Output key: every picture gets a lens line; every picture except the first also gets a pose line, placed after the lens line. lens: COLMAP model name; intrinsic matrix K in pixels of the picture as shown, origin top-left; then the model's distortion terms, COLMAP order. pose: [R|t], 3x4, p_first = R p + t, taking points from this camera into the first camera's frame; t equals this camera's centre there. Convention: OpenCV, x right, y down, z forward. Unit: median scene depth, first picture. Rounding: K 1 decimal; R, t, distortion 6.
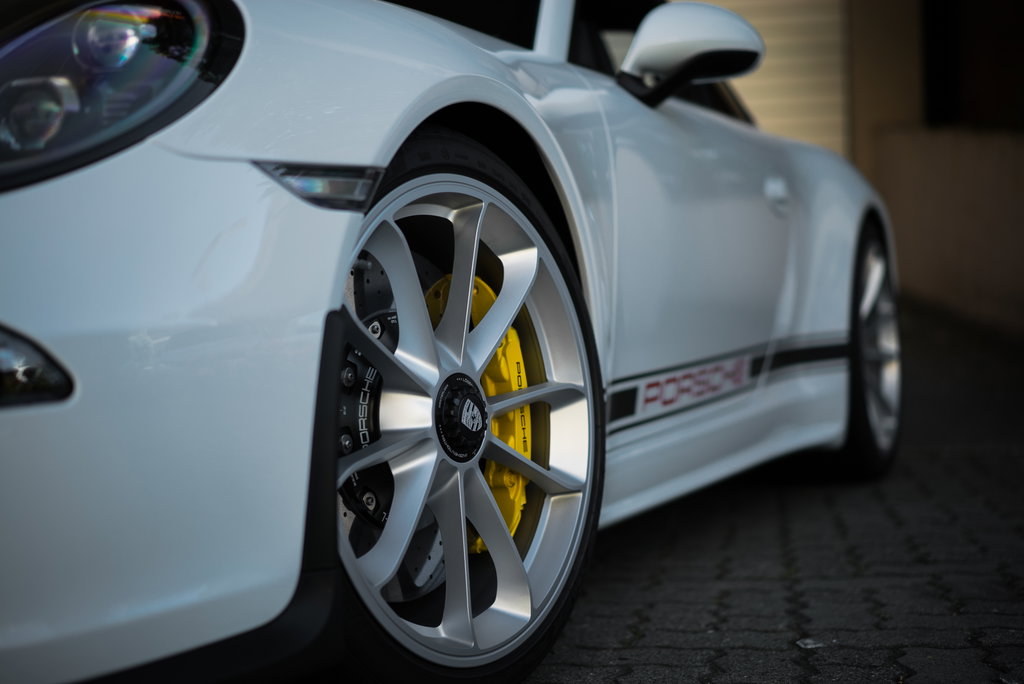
lens RADIAL K [[1605.5, 0, 512.0], [0, 1605.5, 342.0], [0, 0, 1]] dist [0.015889, -0.115140]
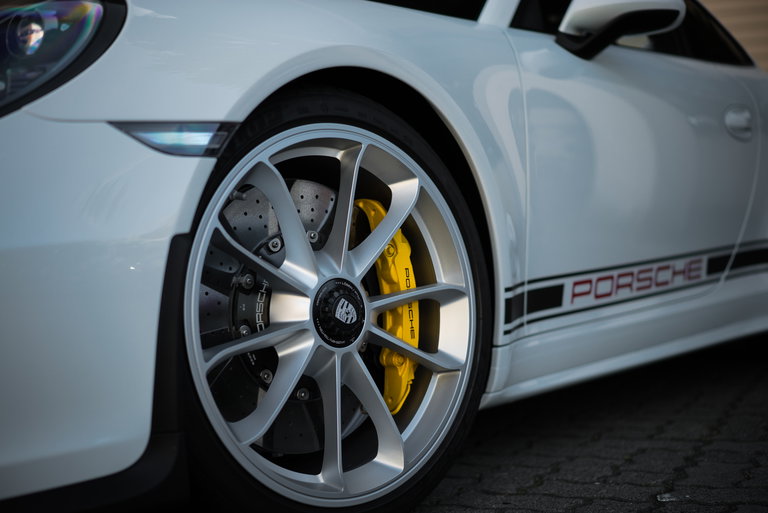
lens RADIAL K [[1204.1, 0, 384.0], [0, 1204.1, 256.5], [0, 0, 1]] dist [0.015889, -0.115140]
pose [[0.967594, -0.001345, -0.252508, 0.230539], [0.005723, 0.999846, 0.016603, -0.012886], [0.252447, -0.017510, 0.967452, 0.072448]]
